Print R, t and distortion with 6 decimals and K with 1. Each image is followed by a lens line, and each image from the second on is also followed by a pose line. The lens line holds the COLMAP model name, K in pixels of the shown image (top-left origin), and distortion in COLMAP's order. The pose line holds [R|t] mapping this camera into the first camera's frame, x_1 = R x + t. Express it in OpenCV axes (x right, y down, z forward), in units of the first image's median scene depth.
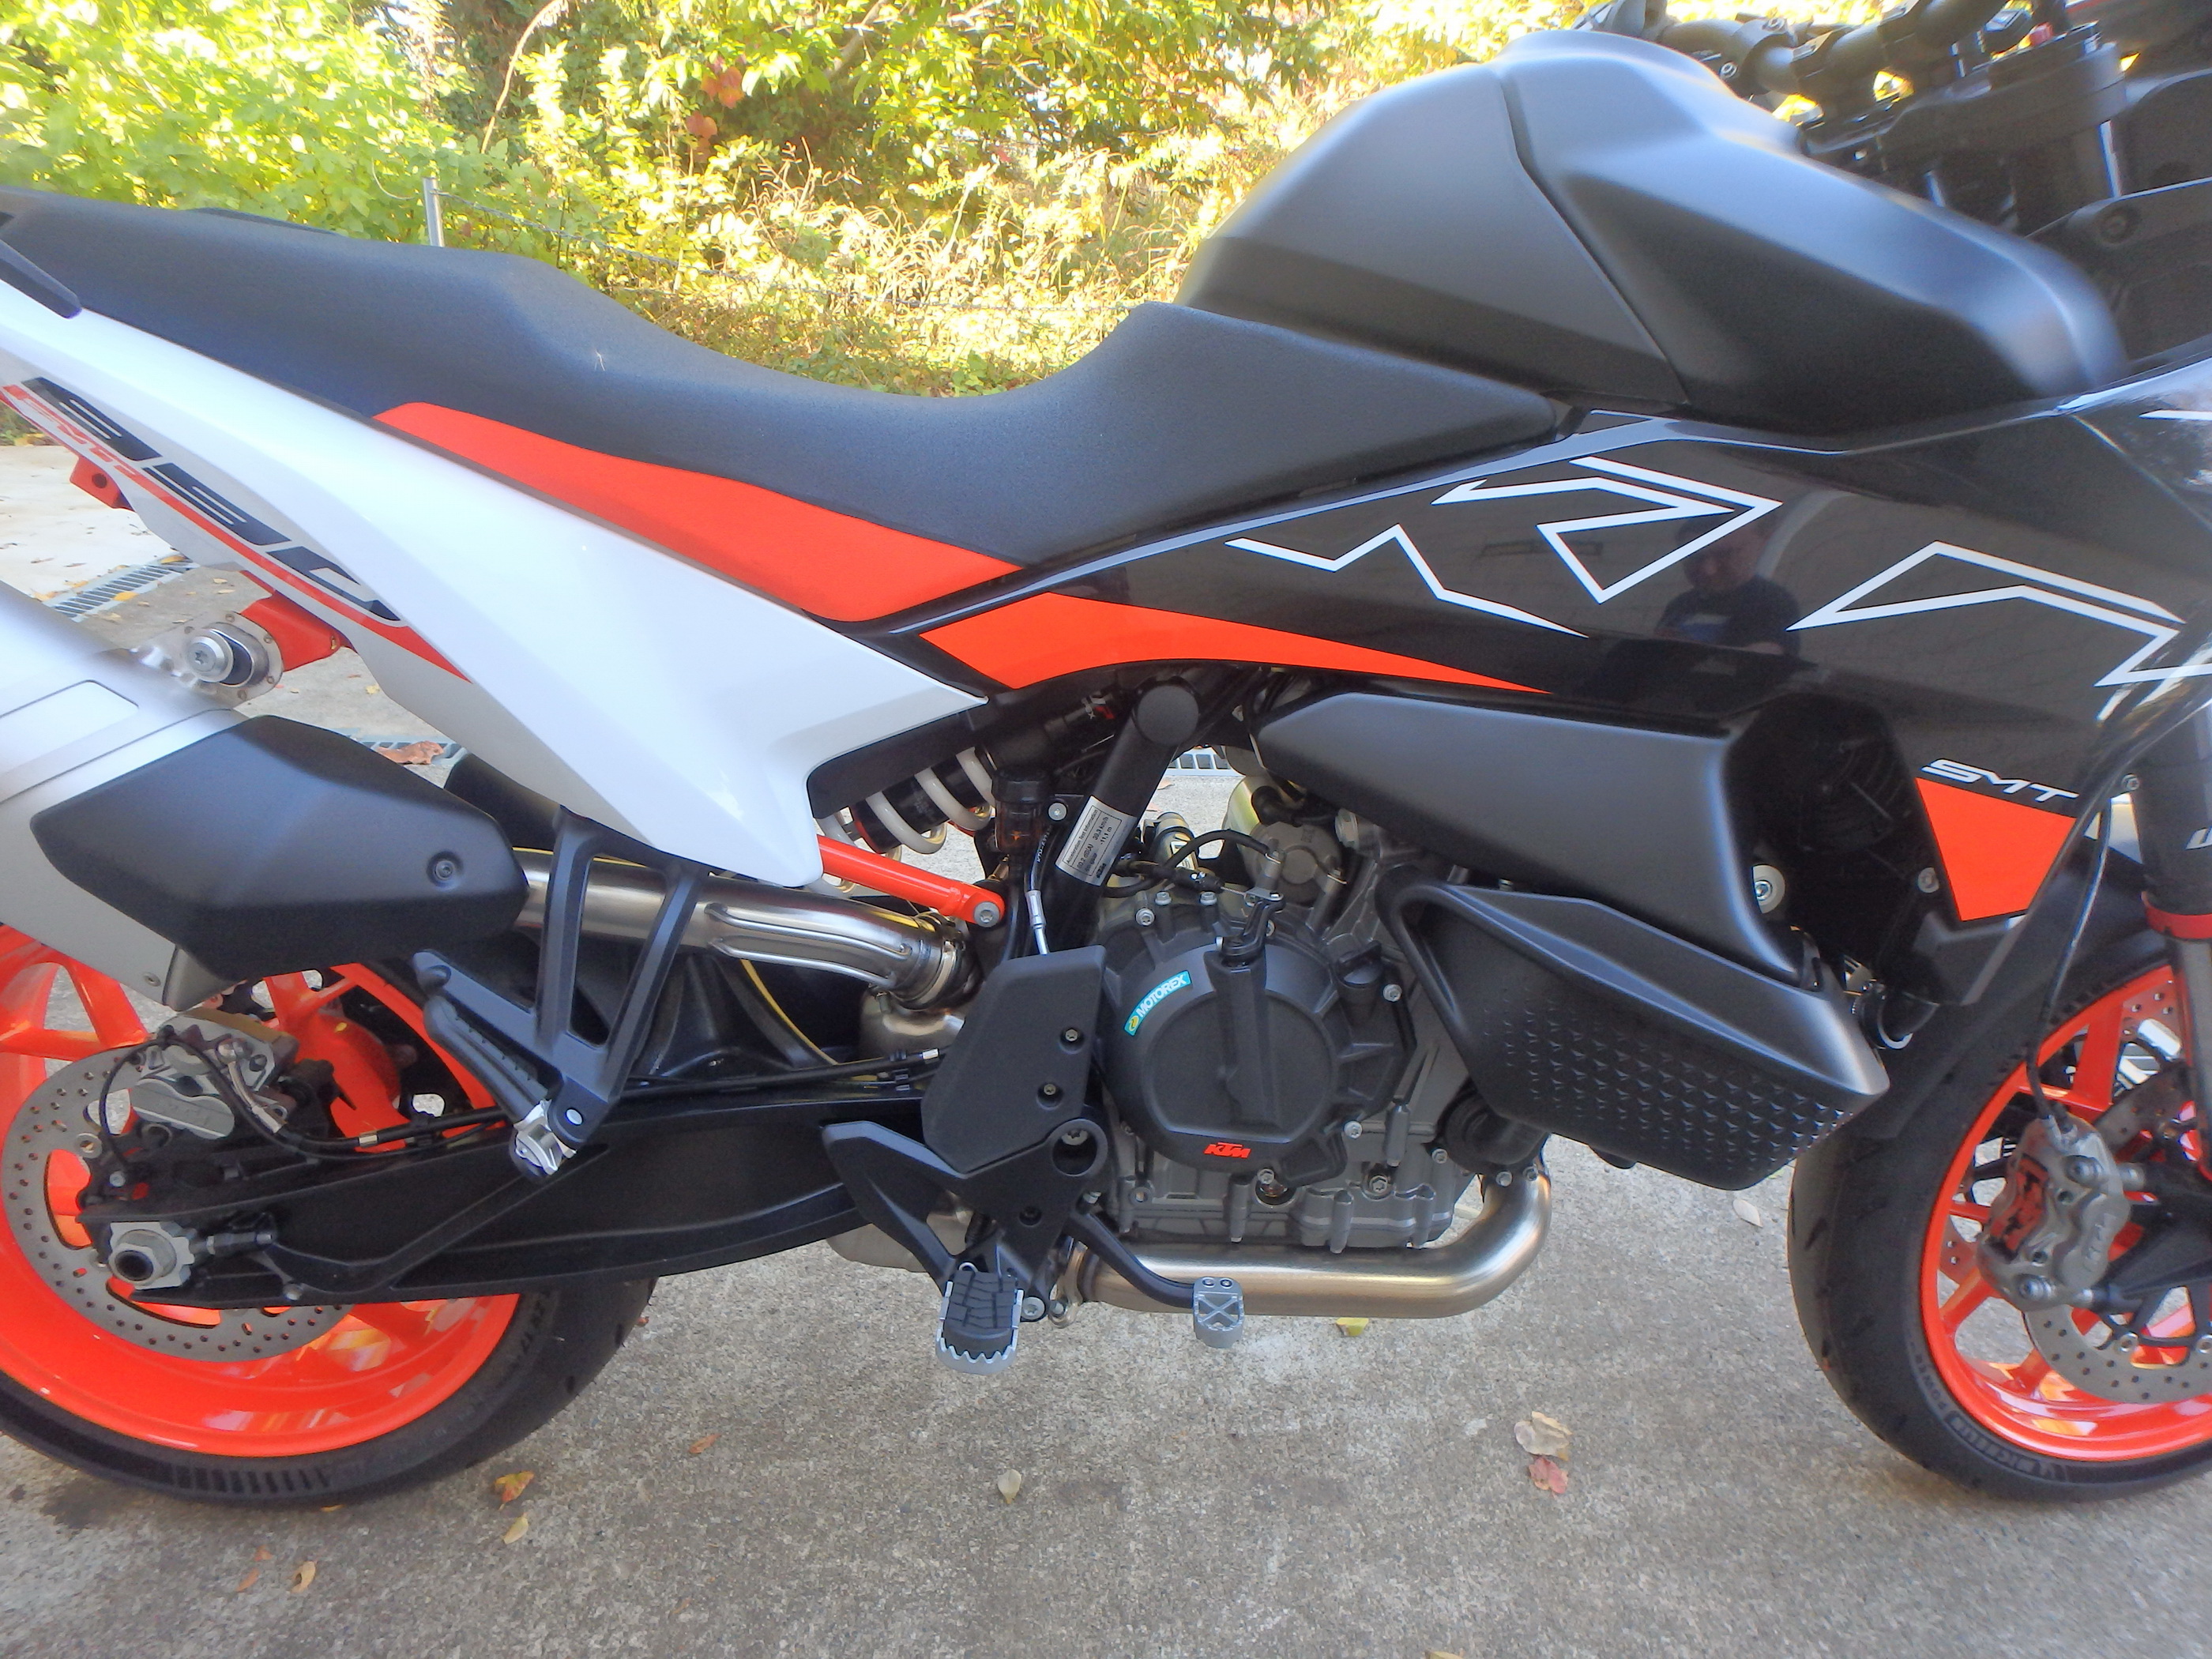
lens RADIAL K [[1371.7, 0, 1110.1], [0, 1371.7, 809.4], [0, 0, 1]] dist [-0.051864, 0.015024]
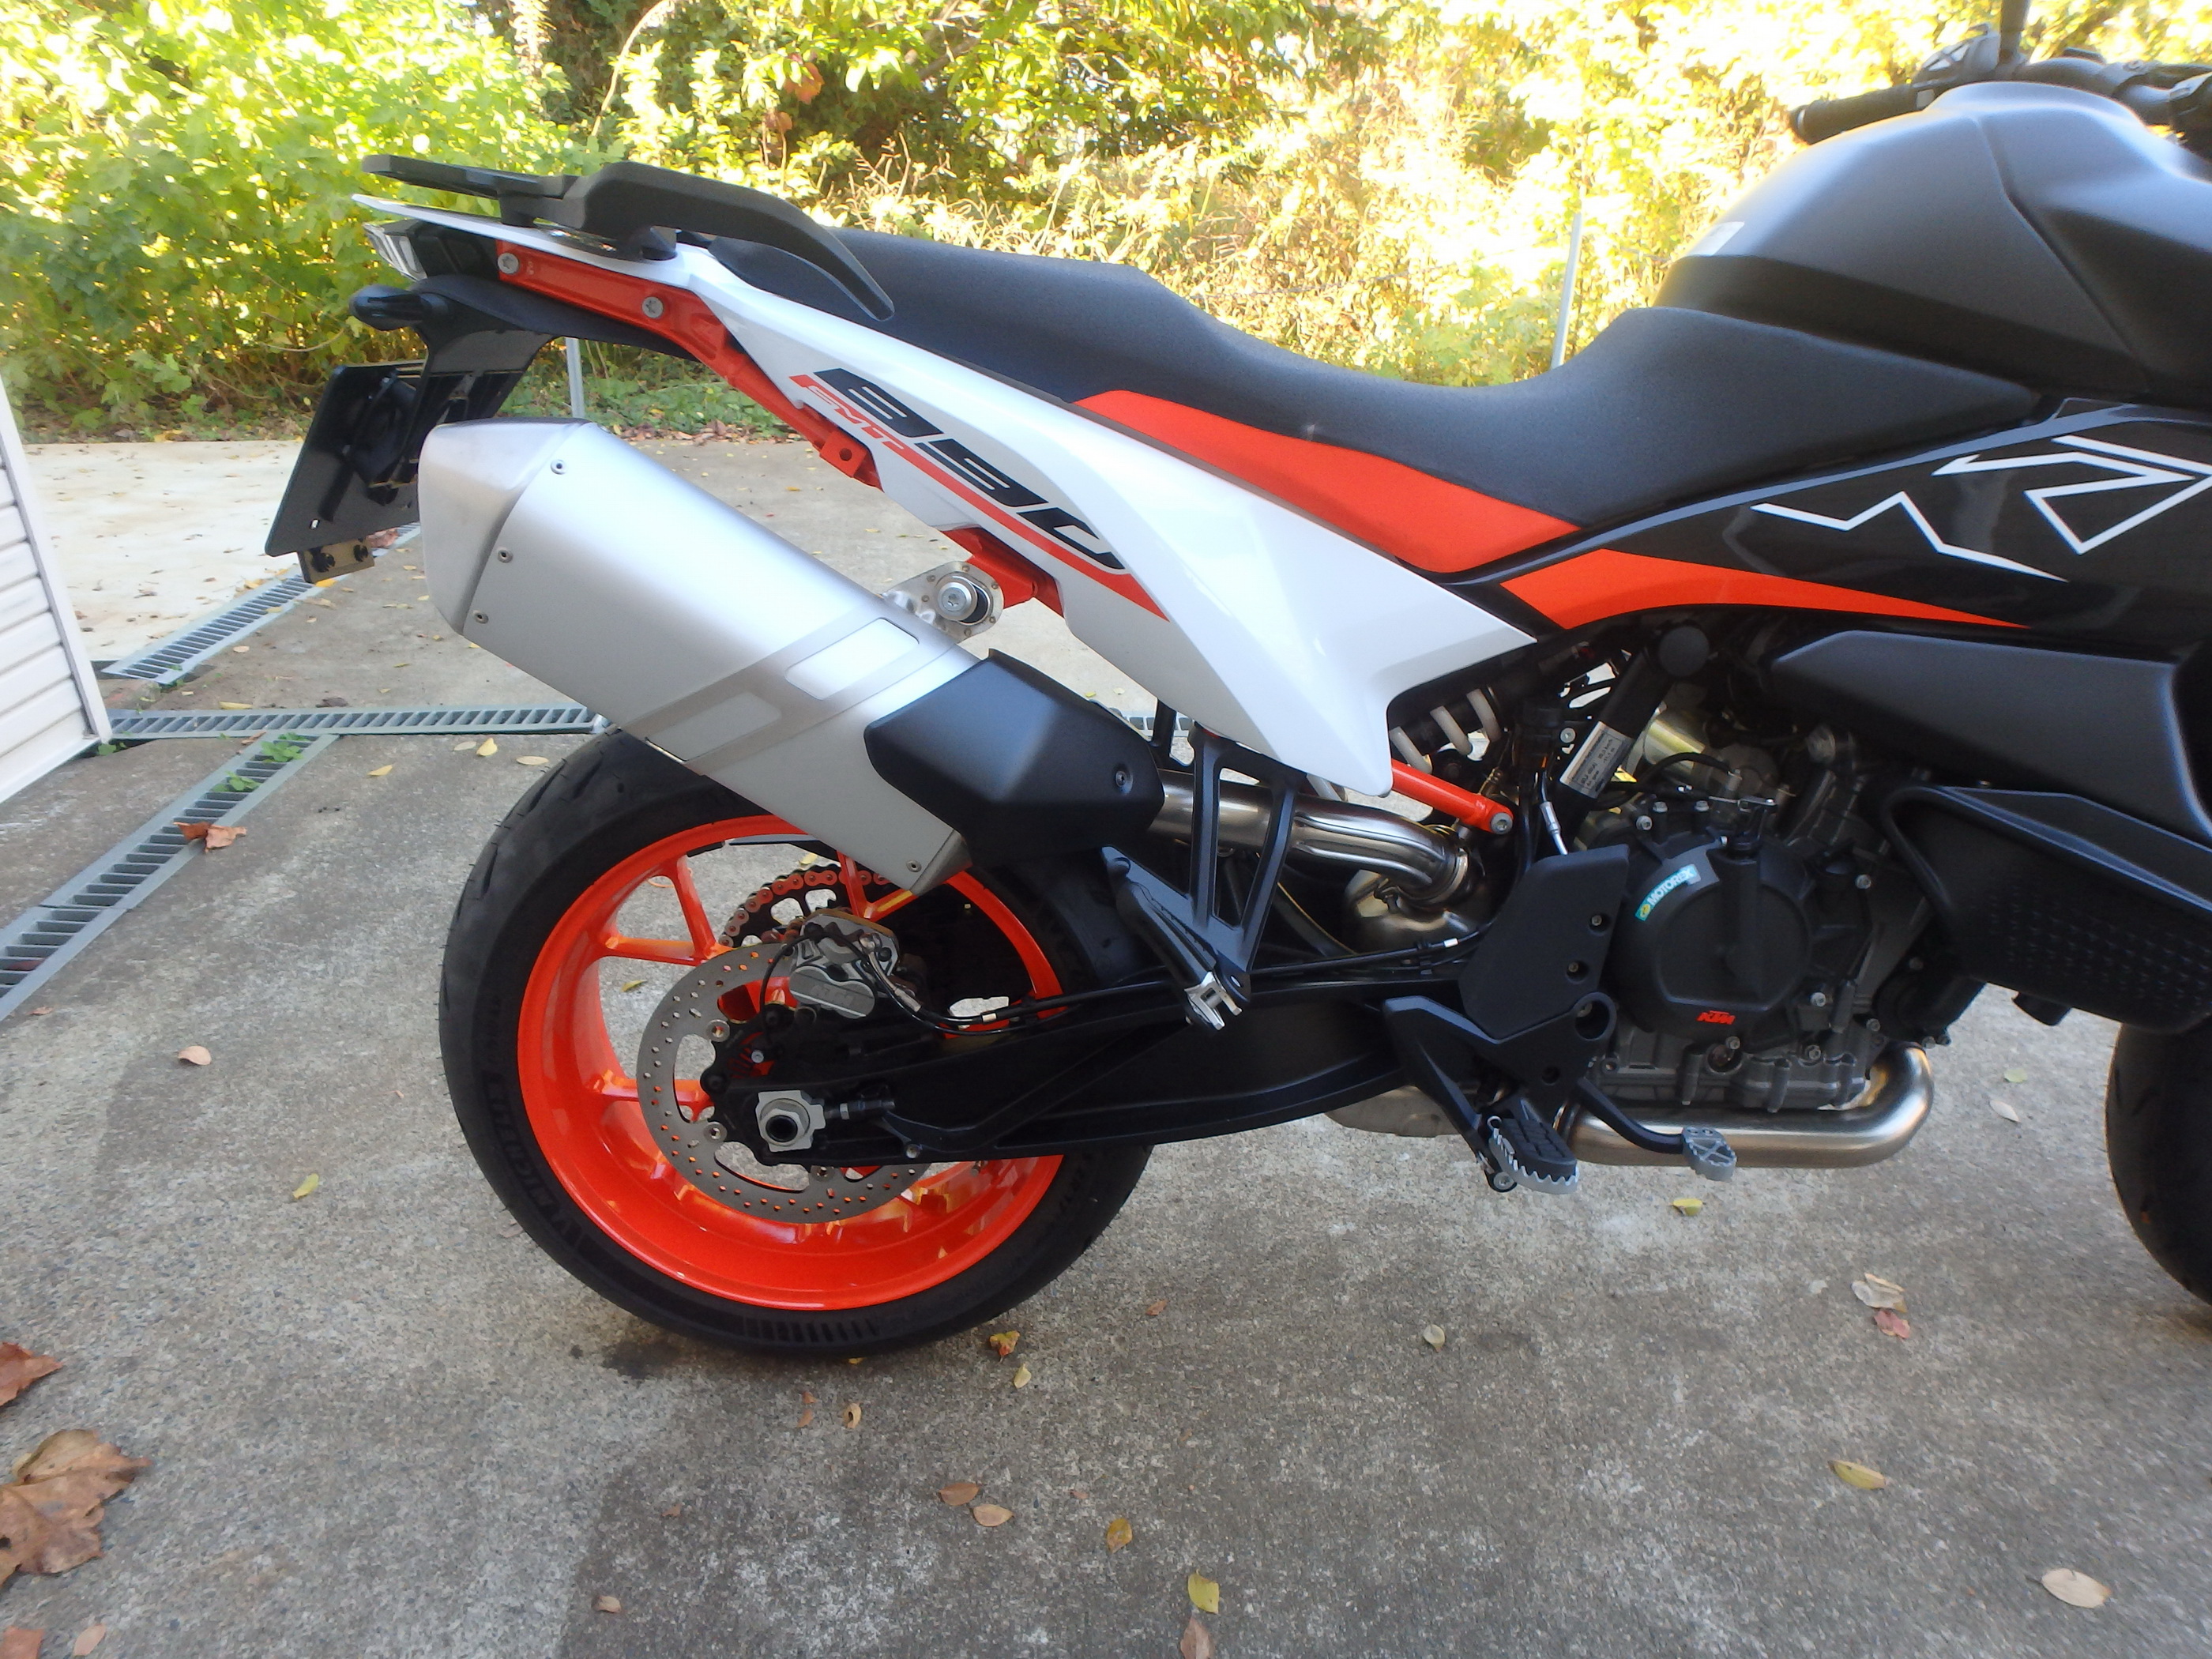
lens RADIAL K [[1371.7, 0, 1106.1], [0, 1371.7, 803.0], [0, 0, 1]] dist [-0.051864, 0.015024]
pose [[0.999895, -0.009735, -0.010739, -0.357487], [0.009792, 0.999938, 0.005208, 0.042035], [0.010688, -0.005313, 0.999929, -0.157884]]
